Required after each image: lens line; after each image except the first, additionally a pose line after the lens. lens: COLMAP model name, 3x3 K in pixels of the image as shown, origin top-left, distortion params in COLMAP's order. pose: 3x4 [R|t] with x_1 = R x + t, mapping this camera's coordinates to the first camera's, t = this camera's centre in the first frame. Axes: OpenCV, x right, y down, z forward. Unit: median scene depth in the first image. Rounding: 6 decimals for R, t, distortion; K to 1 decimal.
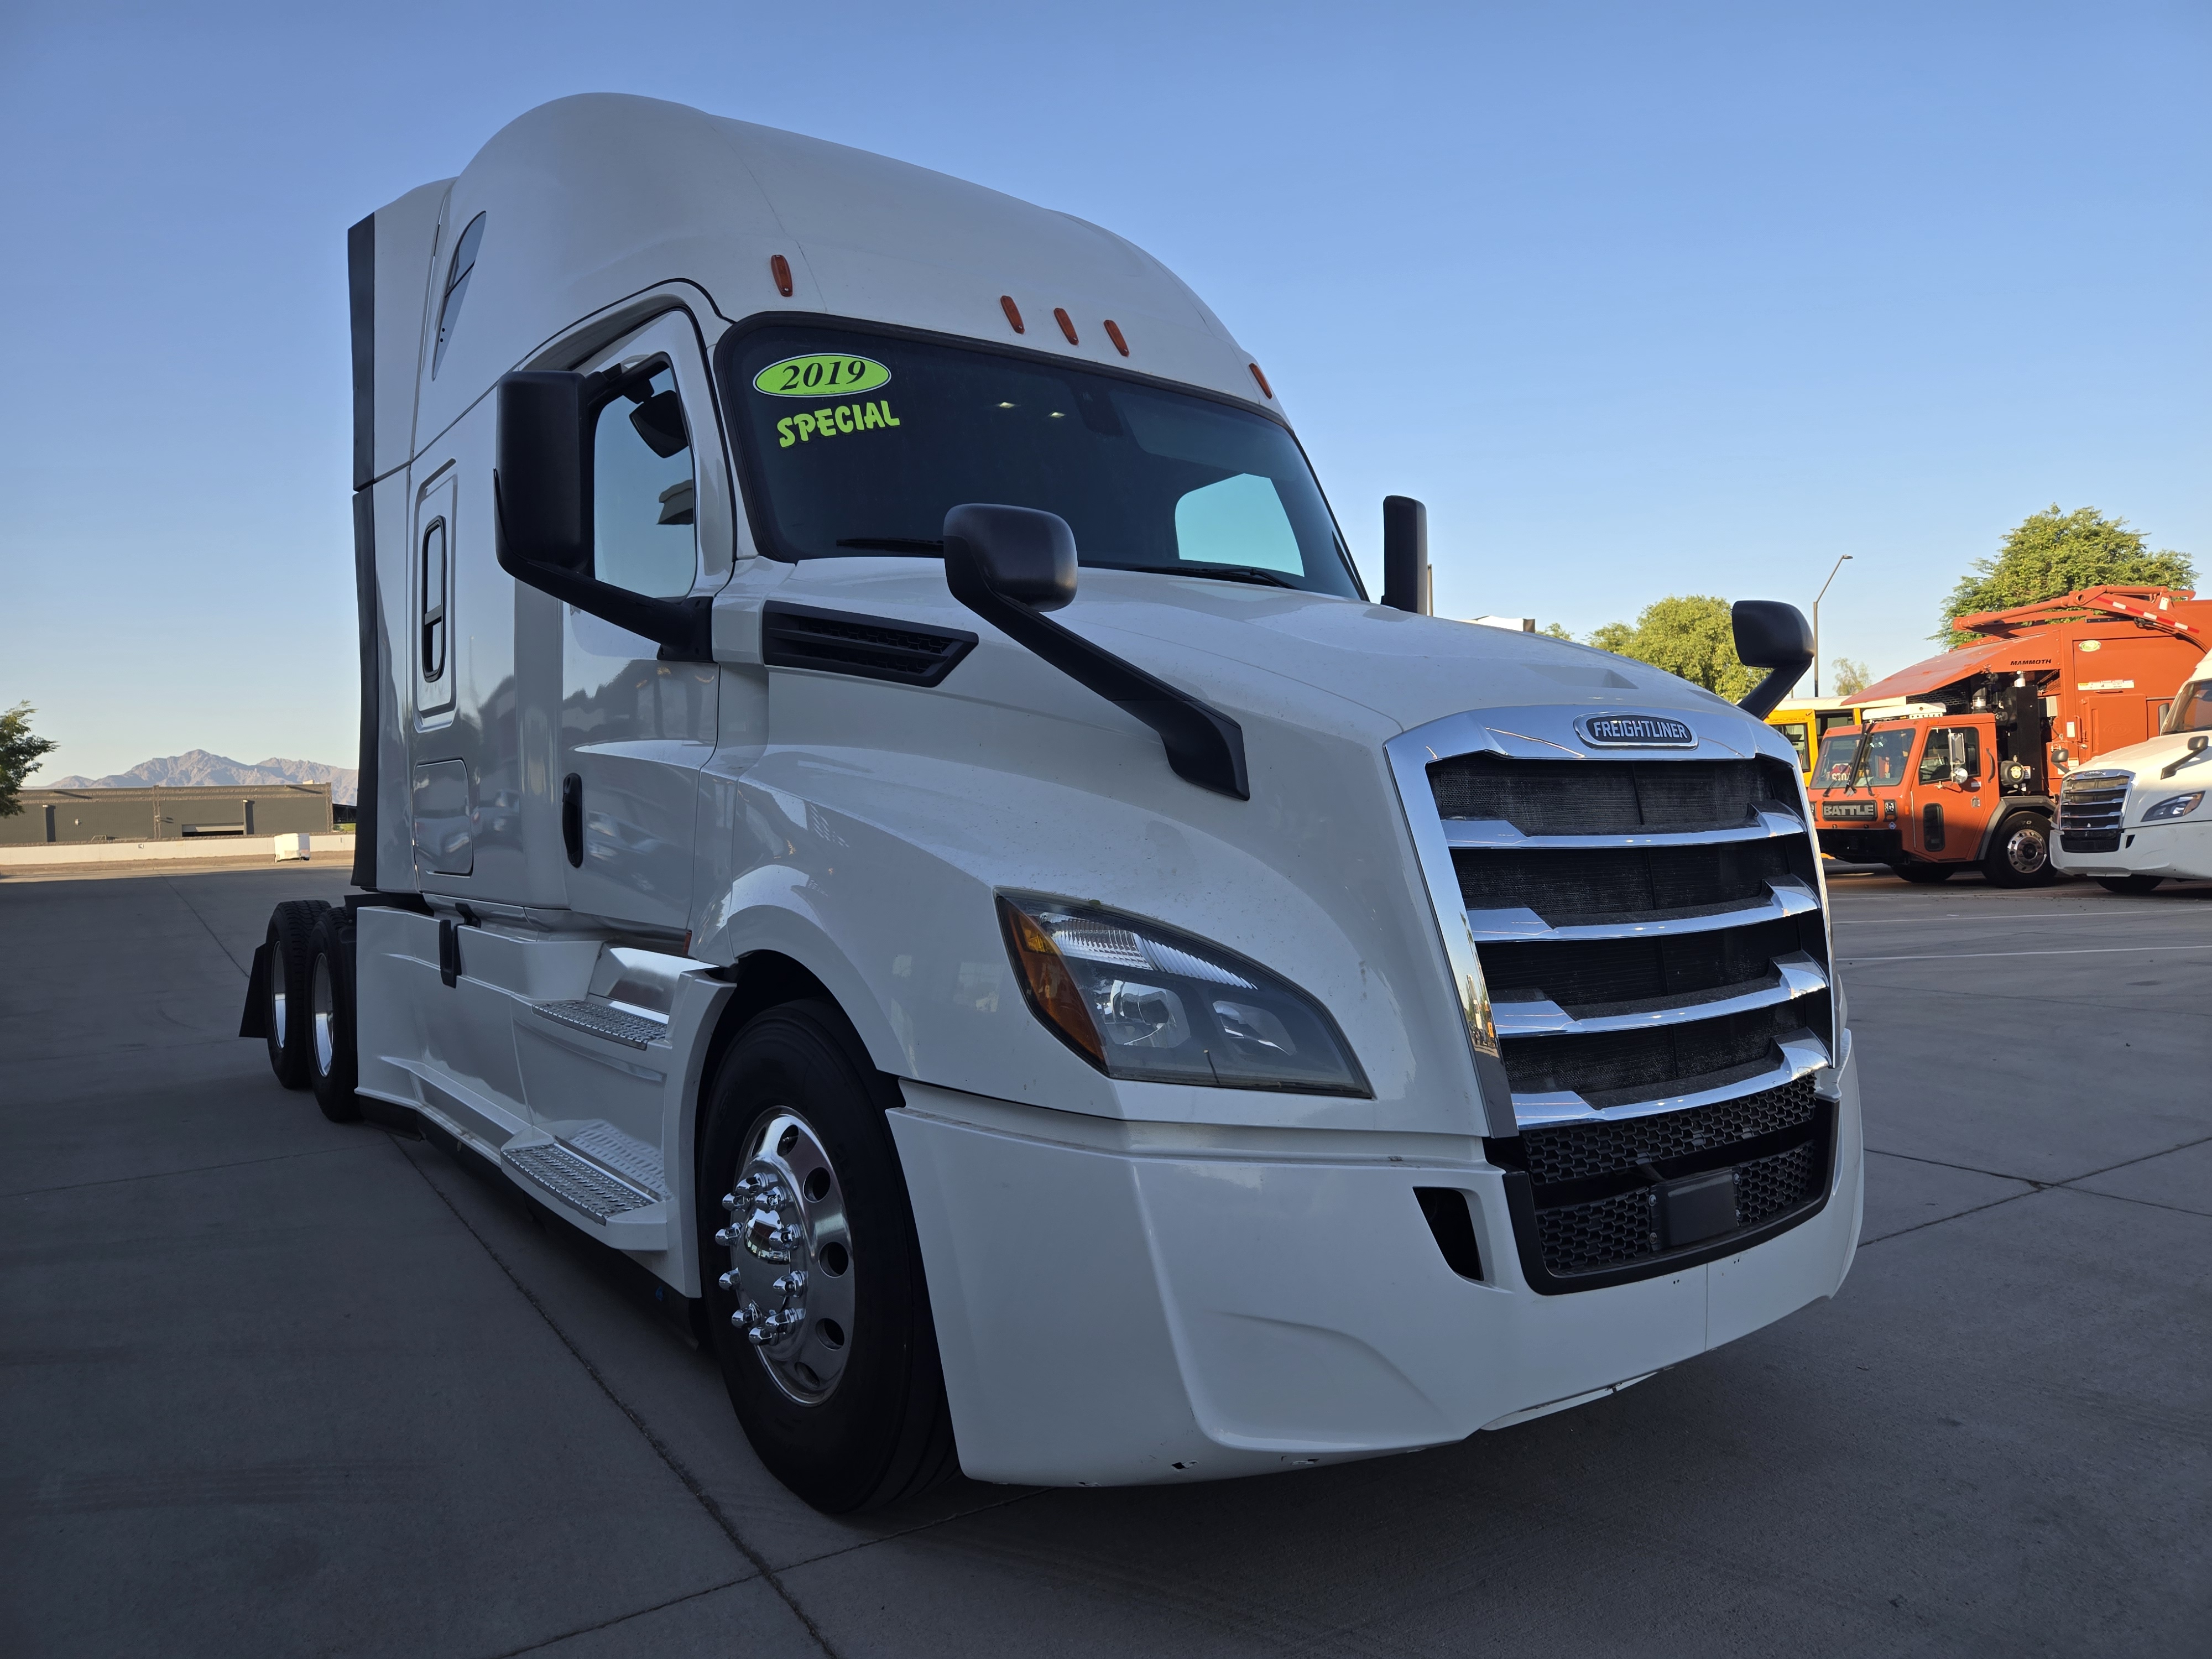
lens RADIAL K [[1499.9, 0, 1112.7], [0, 1499.9, 808.8], [0, 0, 1]] dist [0.081324, -0.078473]
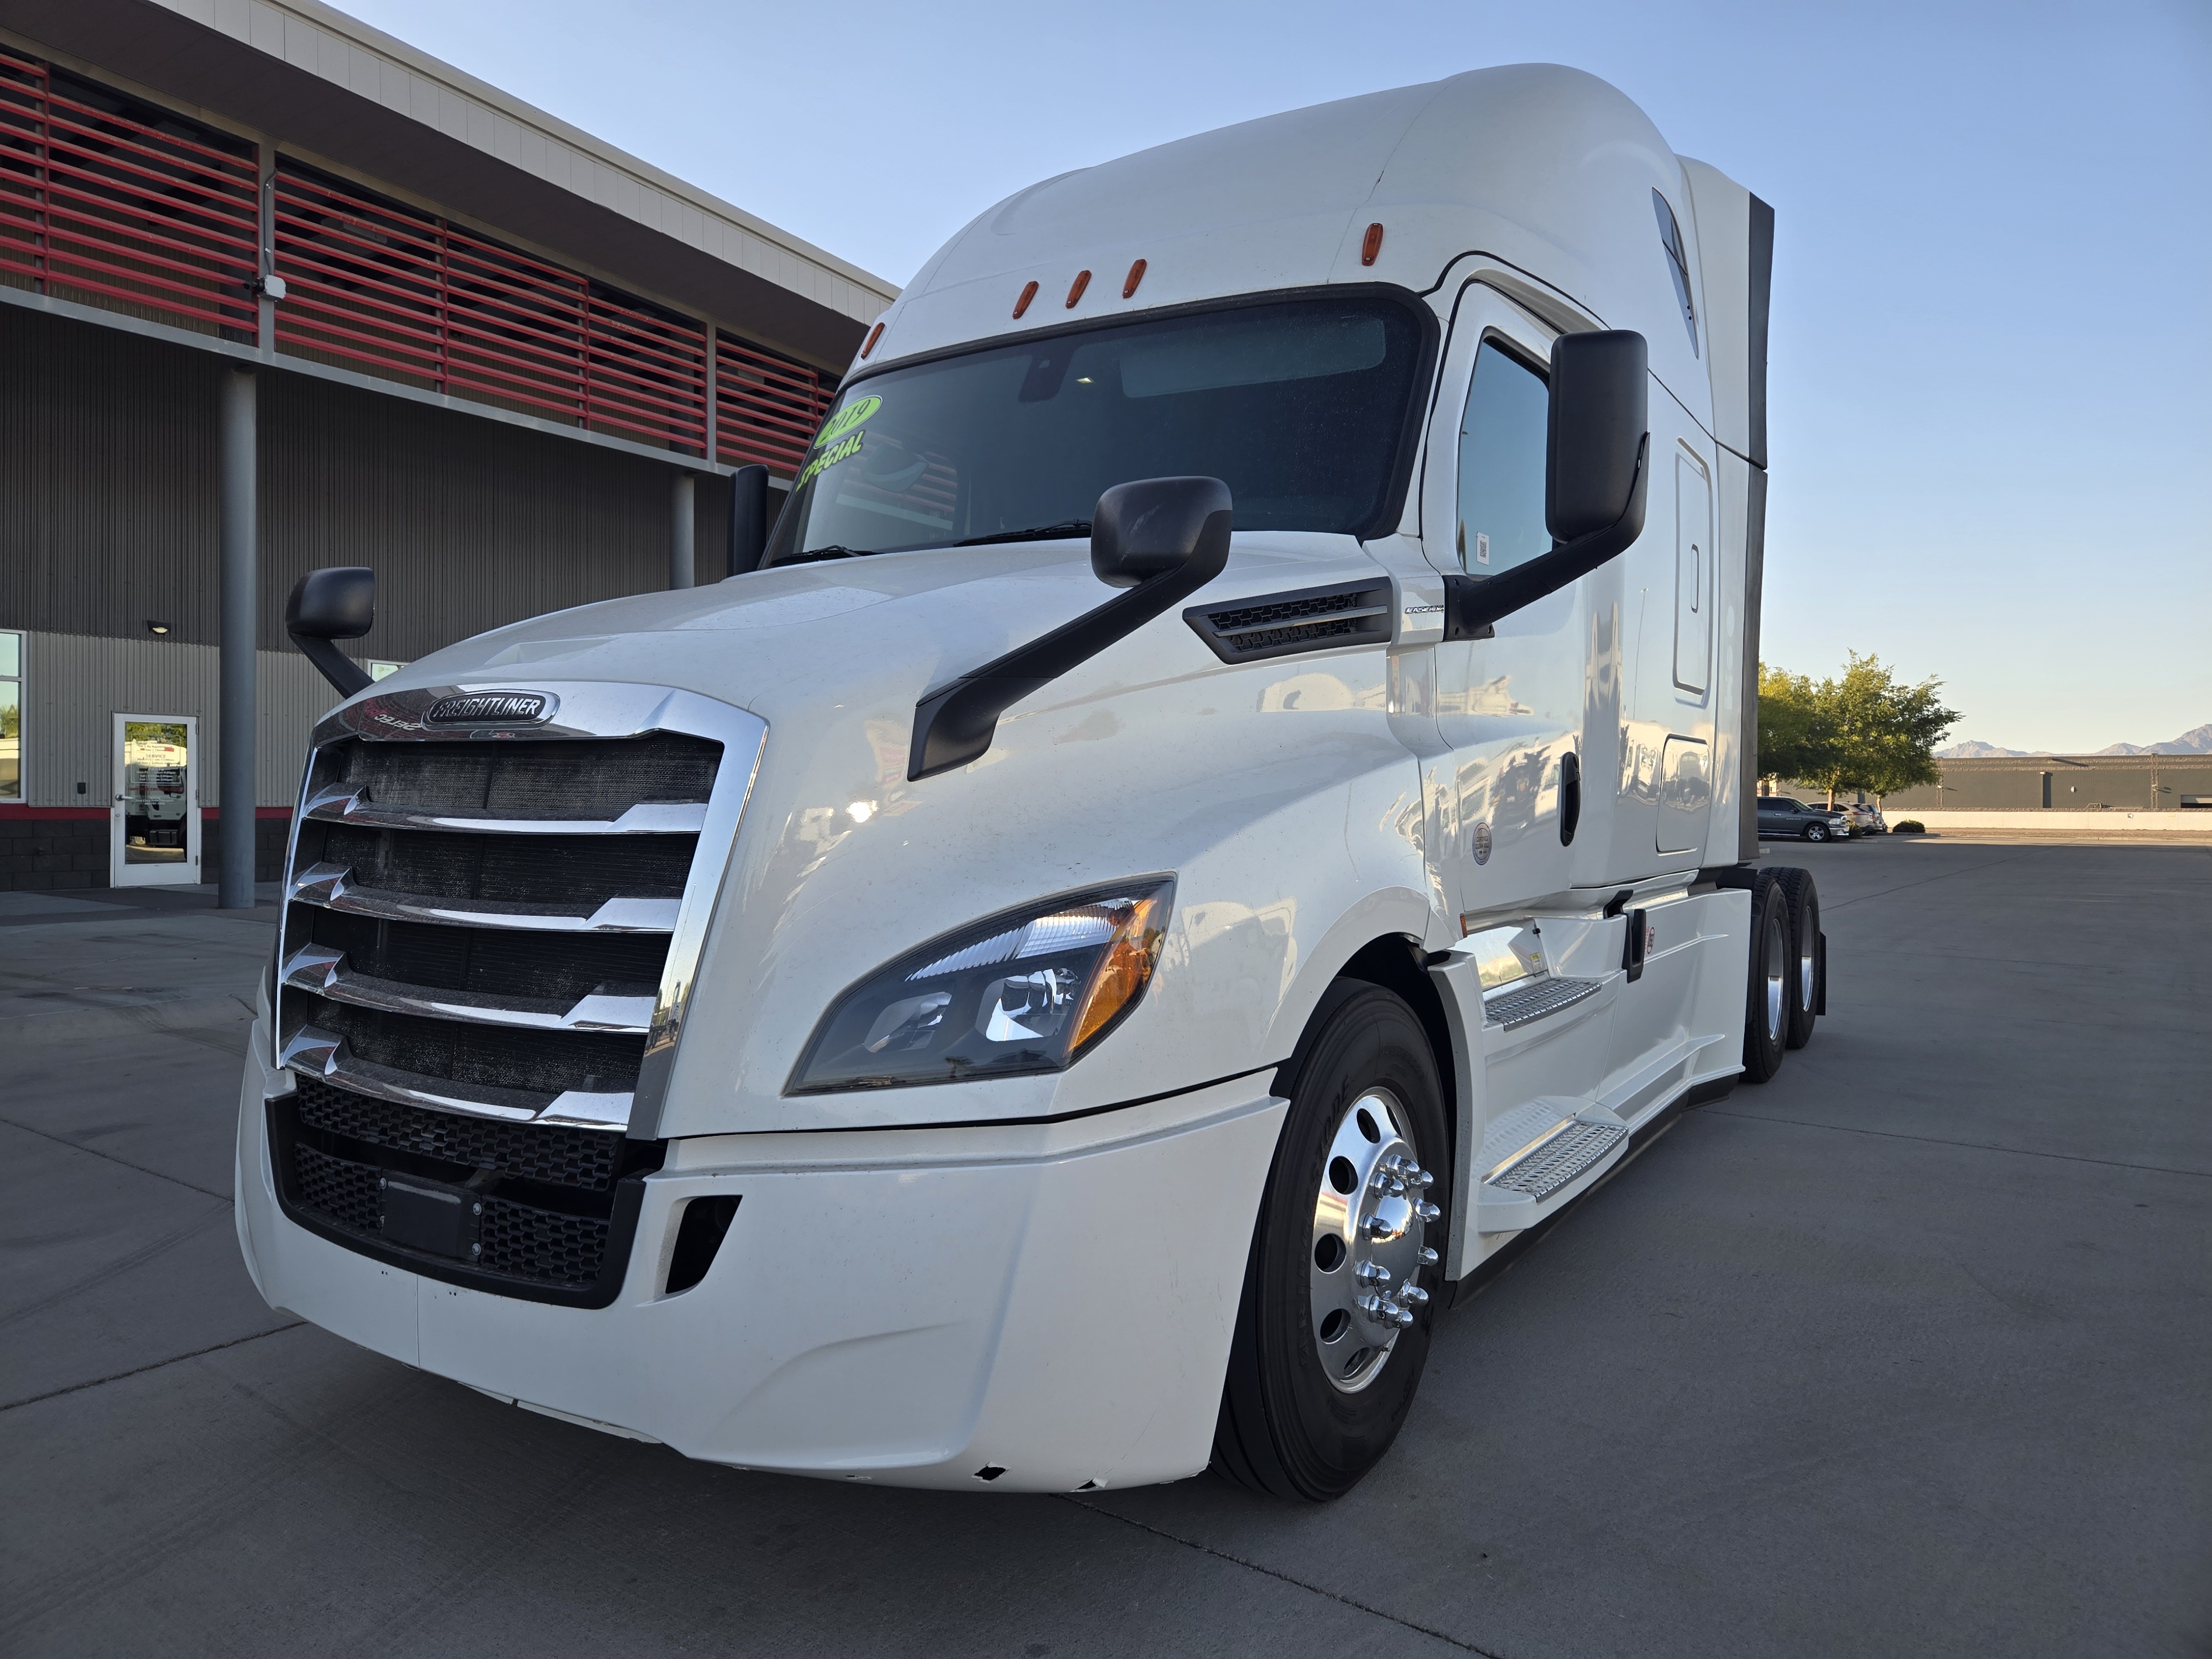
lens RADIAL K [[1512.7, 0, 1055.4], [0, 1512.7, 772.9], [0, 0, 1]] dist [0.008767, 0.001772]
pose [[0.345867, 0.013585, -0.938185, 1.046949], [-0.015531, 0.999841, 0.008752, -0.019432], [0.938155, 0.011544, 0.346023, 0.776874]]
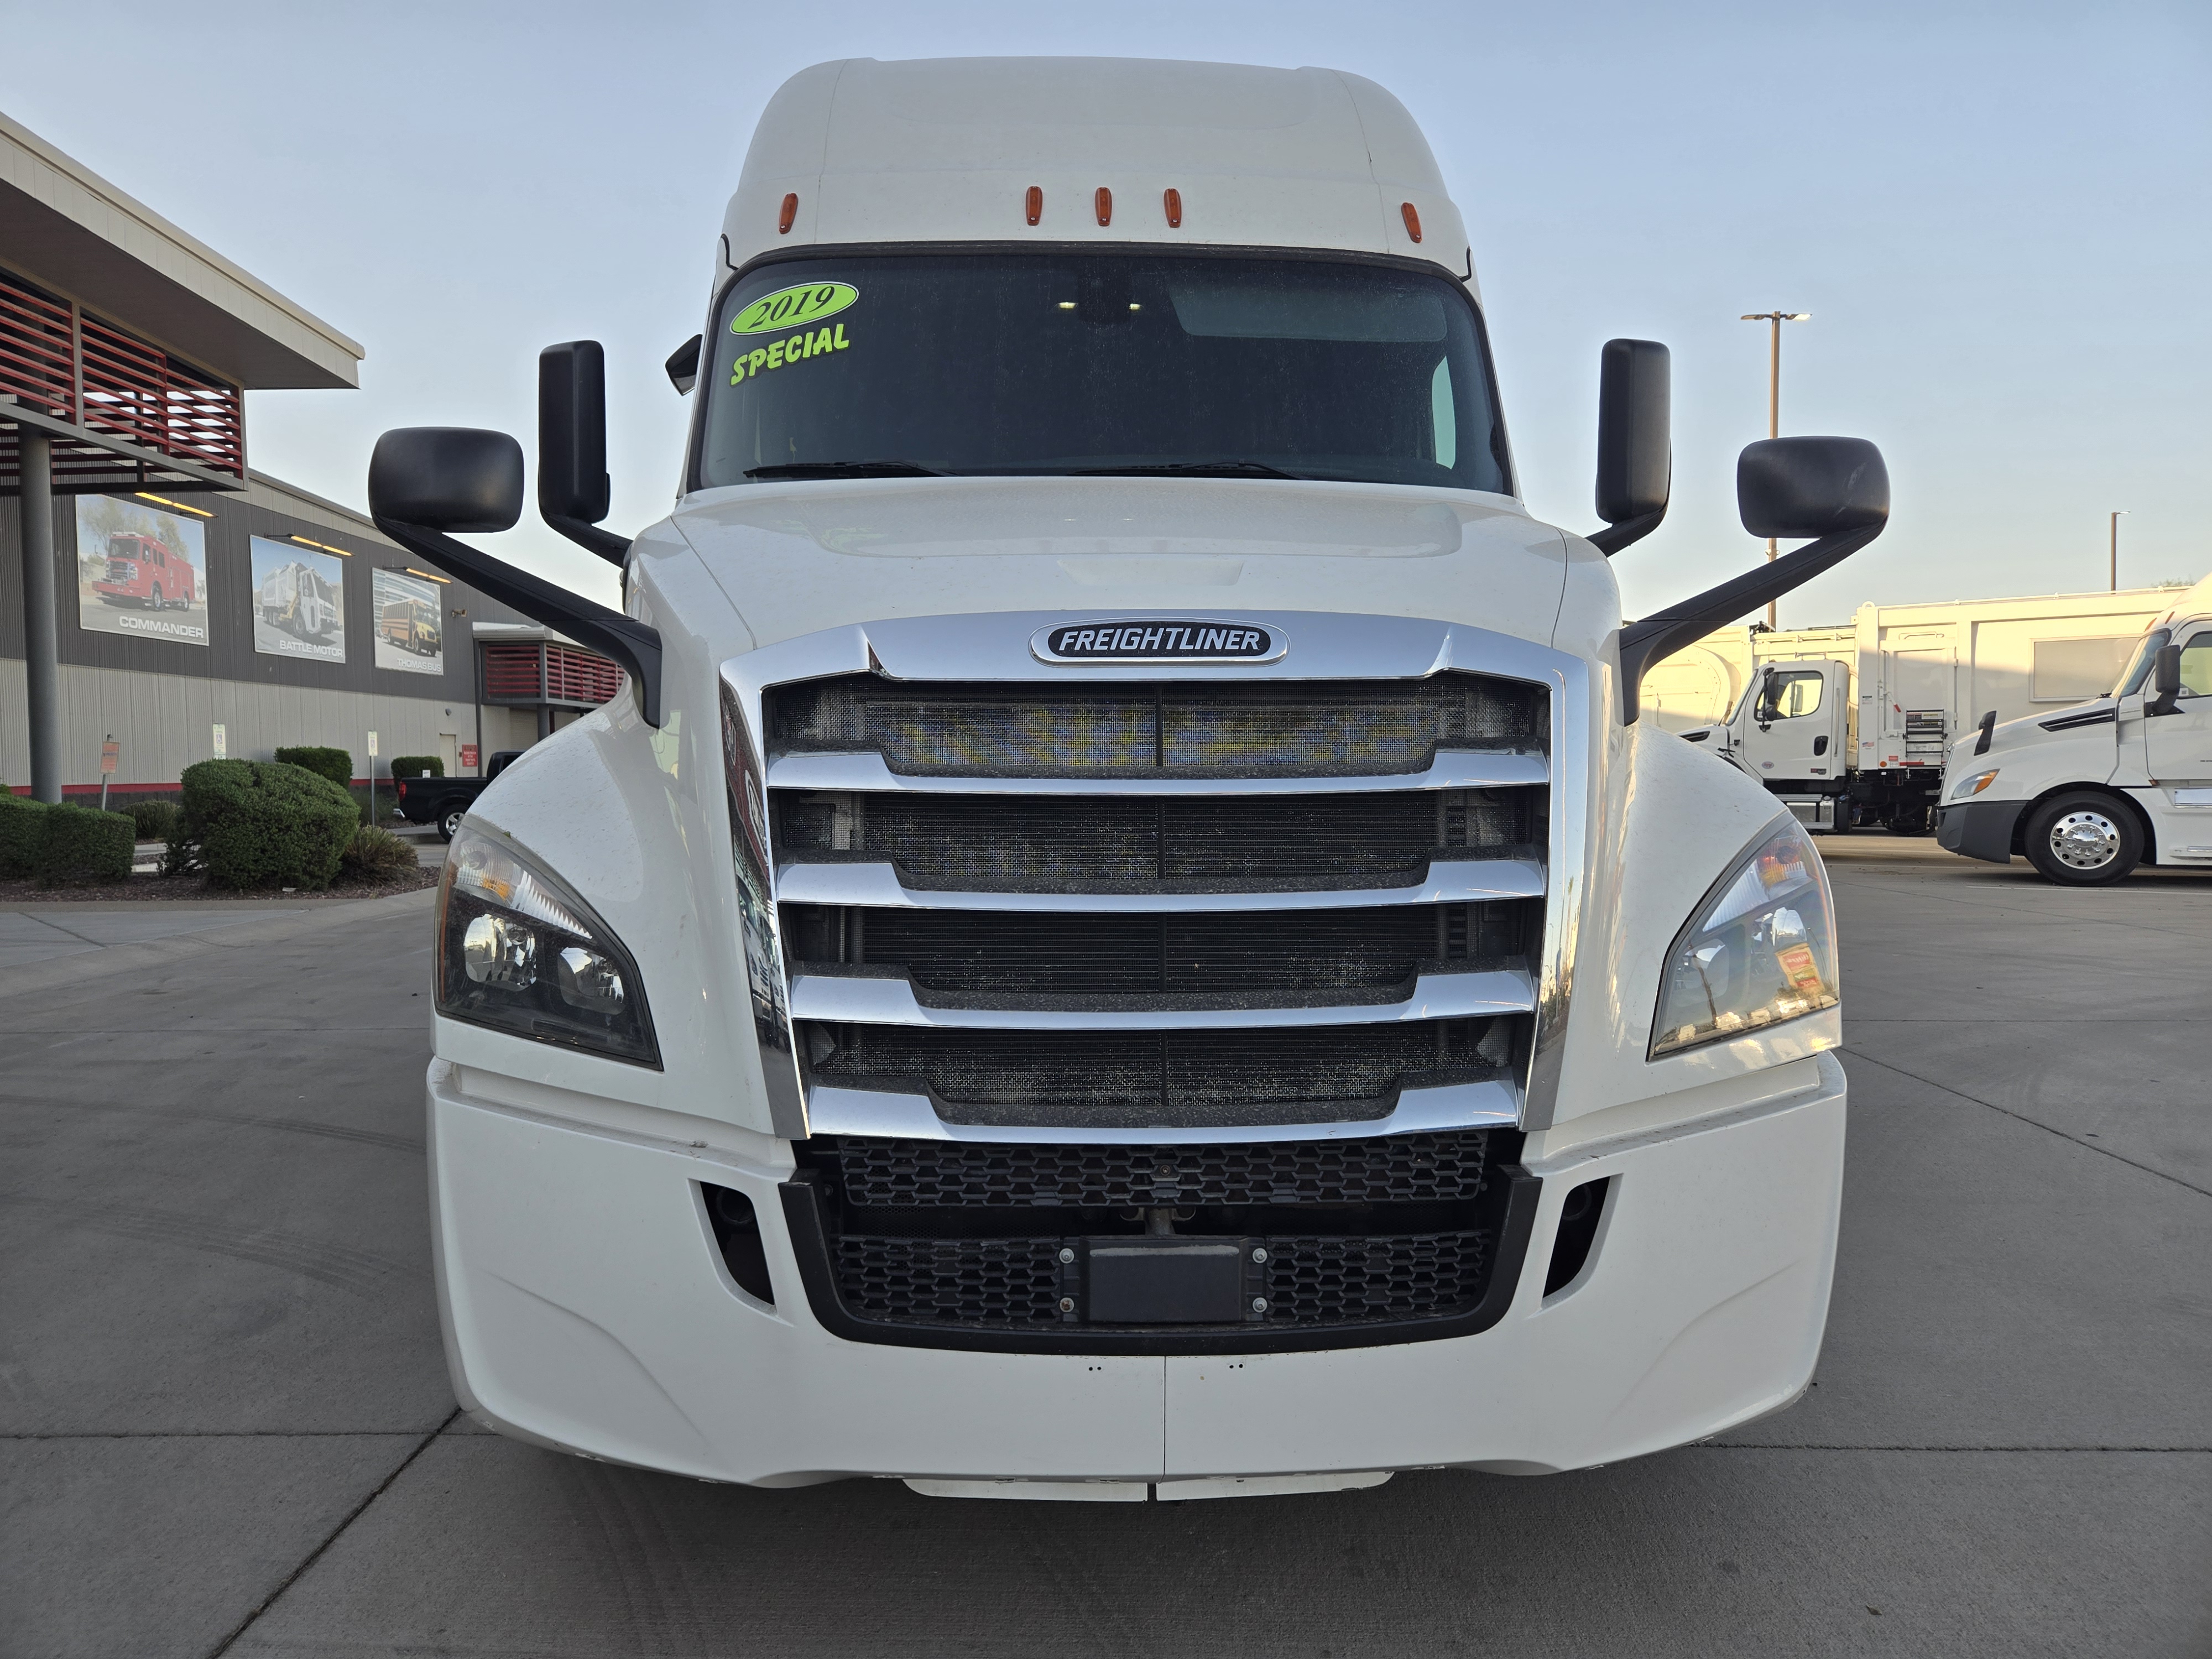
lens RADIAL K [[1499.9, 0, 1112.7], [0, 1499.9, 808.8], [0, 0, 1]] dist [0.081324, -0.078473]
pose [[0.824045, 0.035734, -0.565396, 0.580608], [-0.011791, 0.998874, 0.045945, -0.001975], [0.566402, -0.031194, 0.823539, 0.286388]]
